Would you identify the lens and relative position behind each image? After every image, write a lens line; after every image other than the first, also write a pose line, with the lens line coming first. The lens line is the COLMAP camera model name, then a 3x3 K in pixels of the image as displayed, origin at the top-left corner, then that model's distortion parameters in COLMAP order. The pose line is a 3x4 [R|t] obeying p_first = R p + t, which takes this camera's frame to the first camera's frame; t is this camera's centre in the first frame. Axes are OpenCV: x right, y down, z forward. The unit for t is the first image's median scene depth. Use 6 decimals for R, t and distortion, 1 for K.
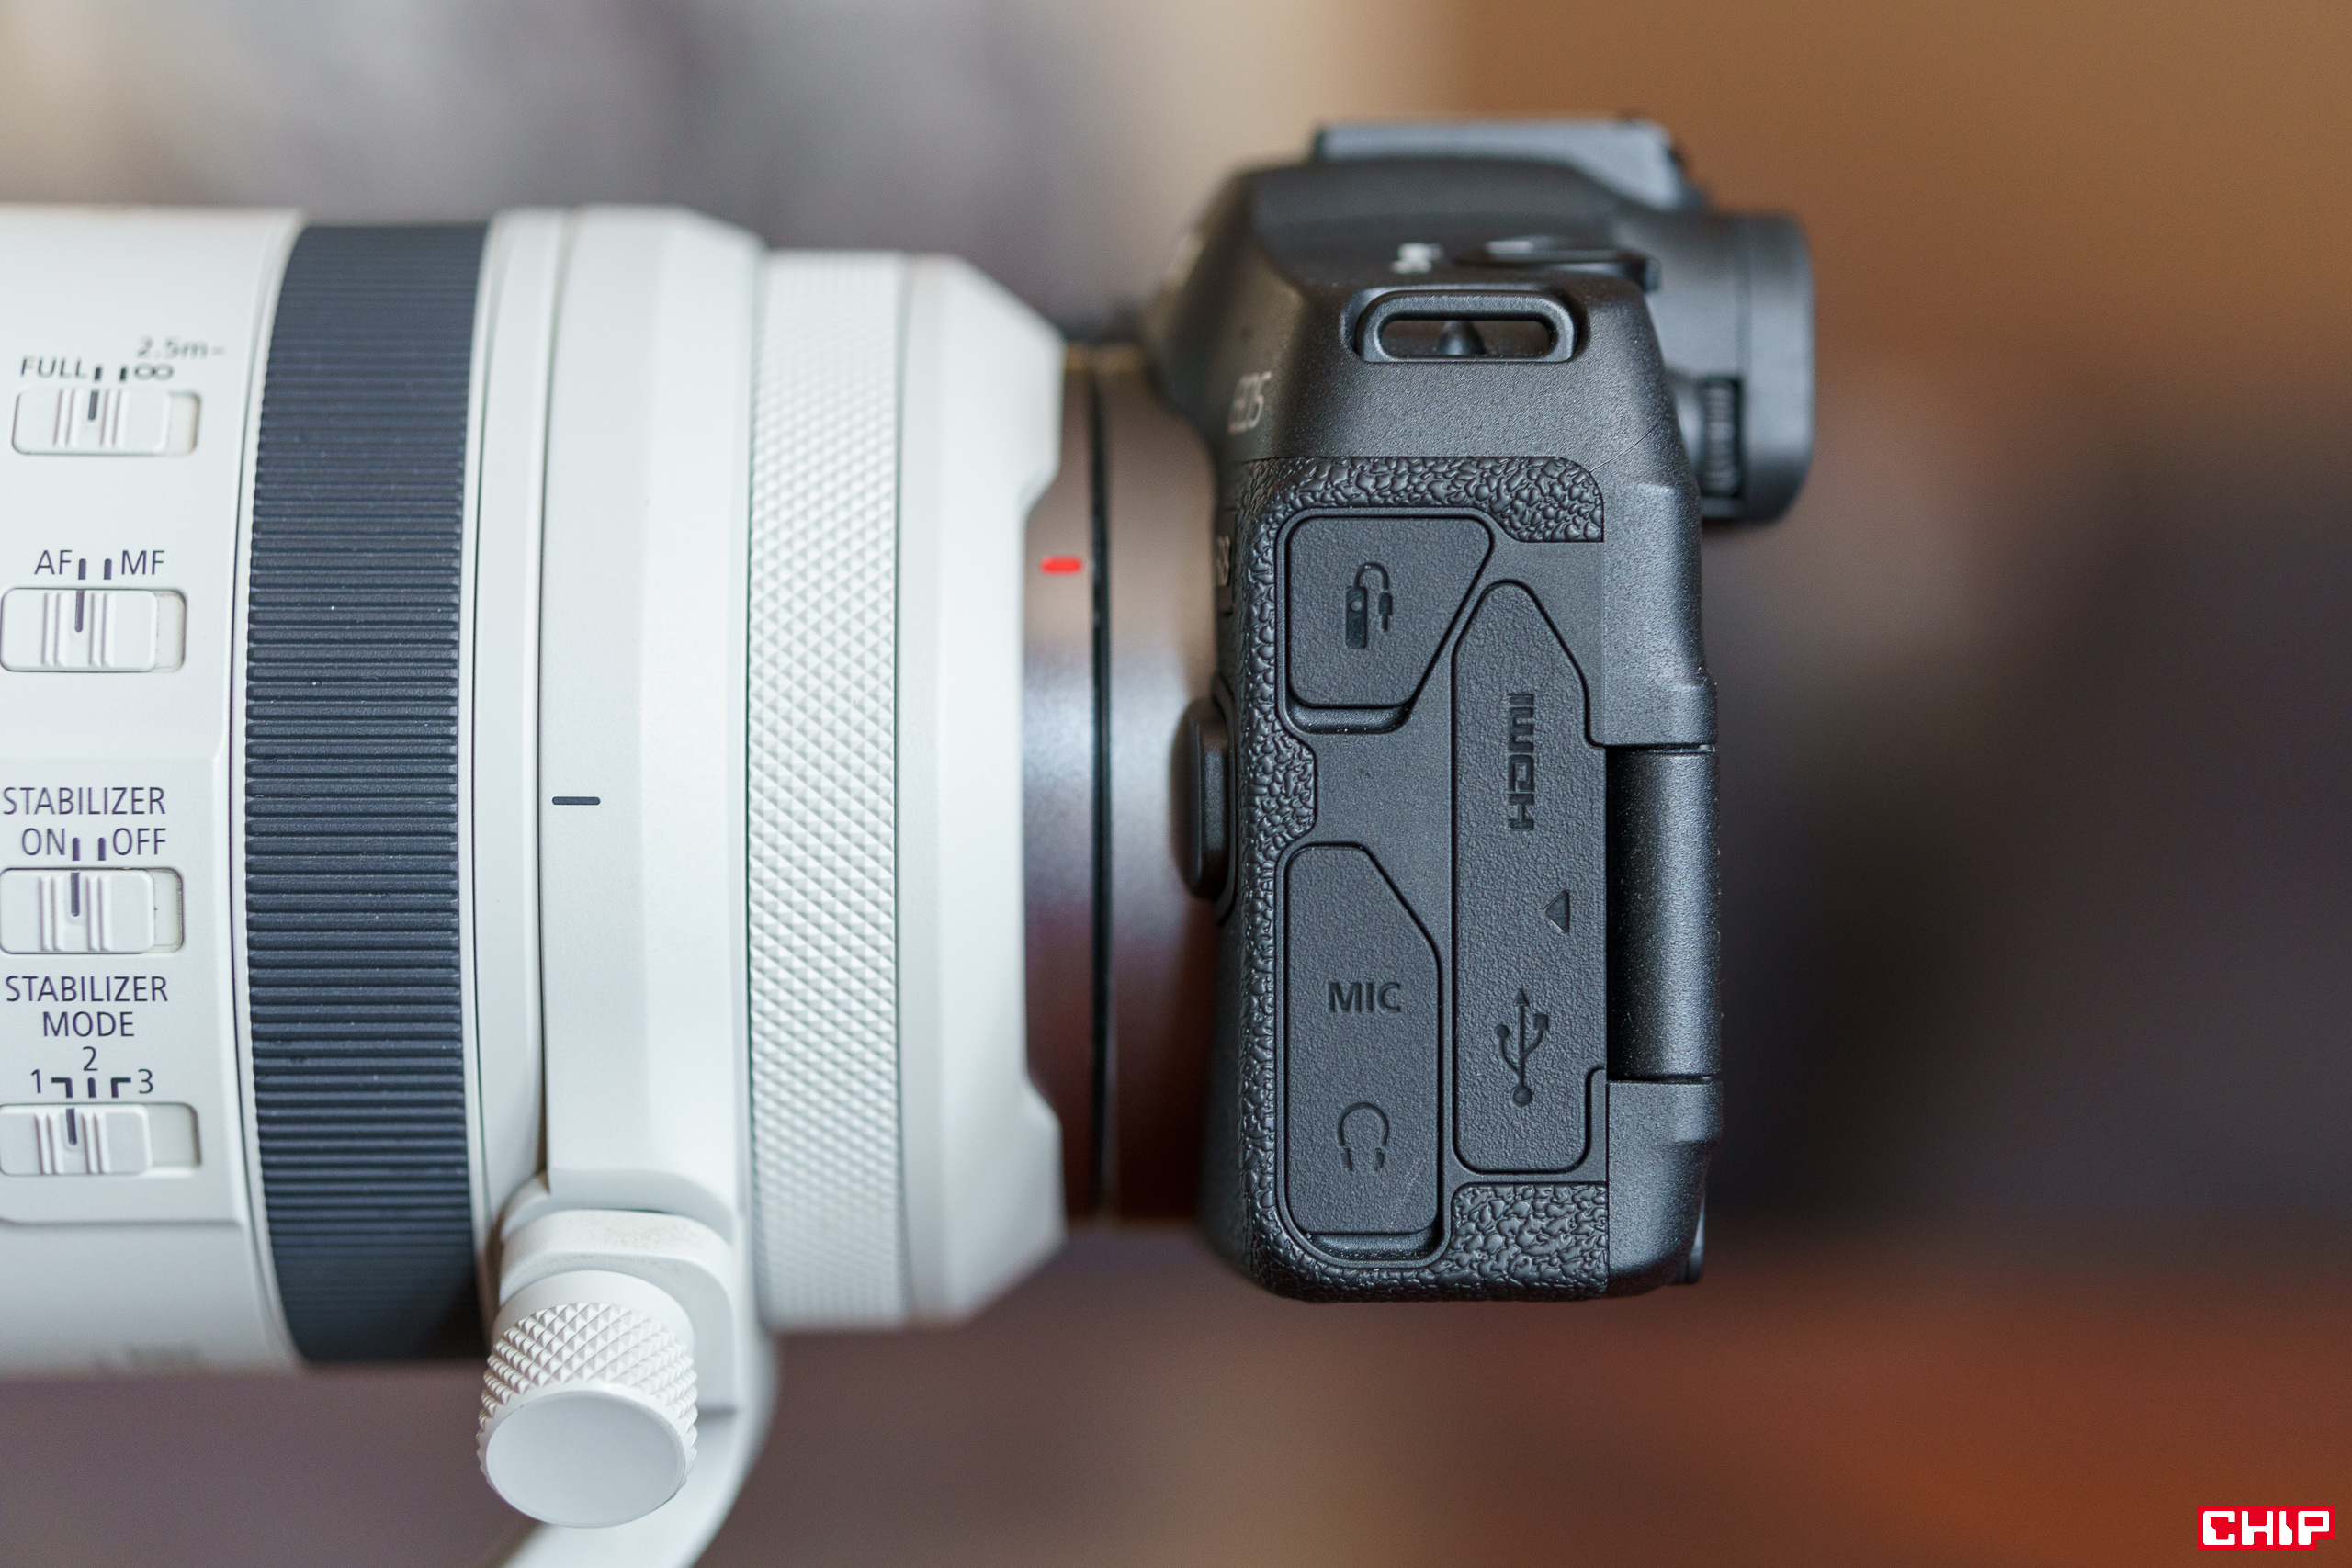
lens RADIAL K [[7330.3, 0, 1174.1], [0, 7330.3, 781.8], [0, 0, 1]] dist [0.346533, 0.000000]
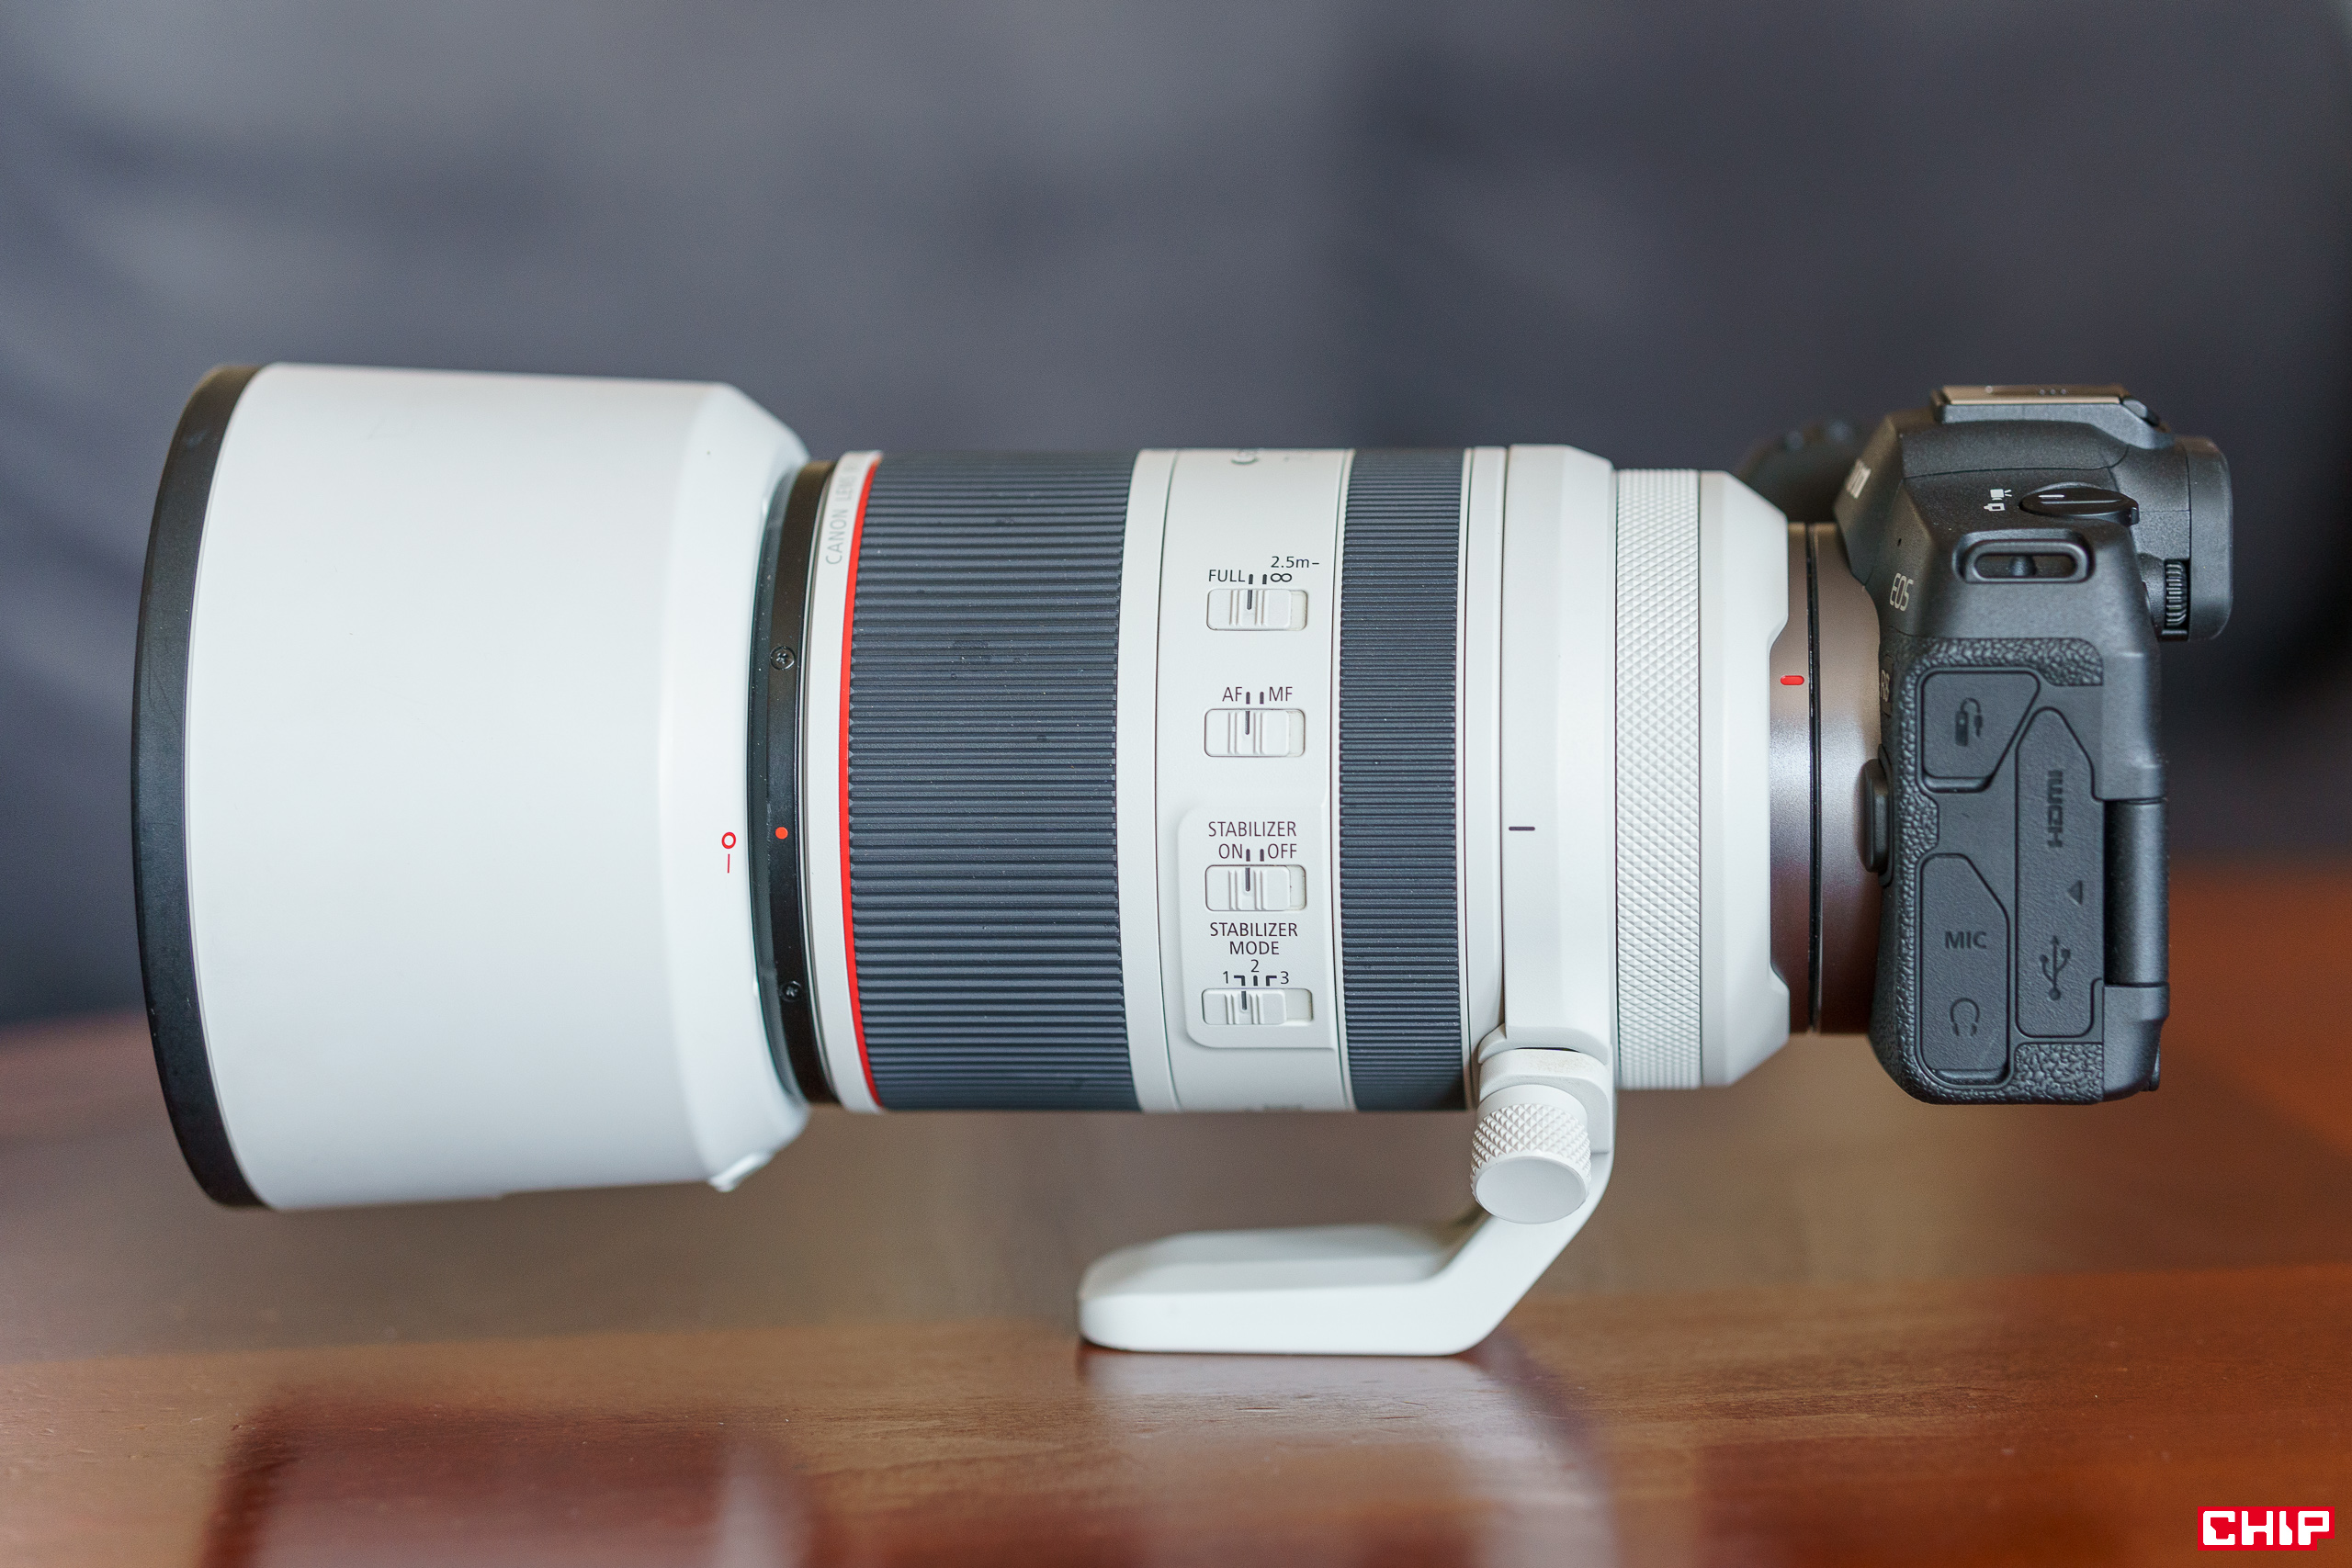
lens RADIAL K [[7330.3, 0, 1175.8], [0, 7330.3, 783.8], [0, 0, 1]] dist [0.346533, 0.000000]
pose [[0.996298, 0.000493, -0.085971, -0.011320], [0.010408, 0.991937, 0.126301, -0.233943], [0.085340, -0.126728, 0.988260, -0.773316]]
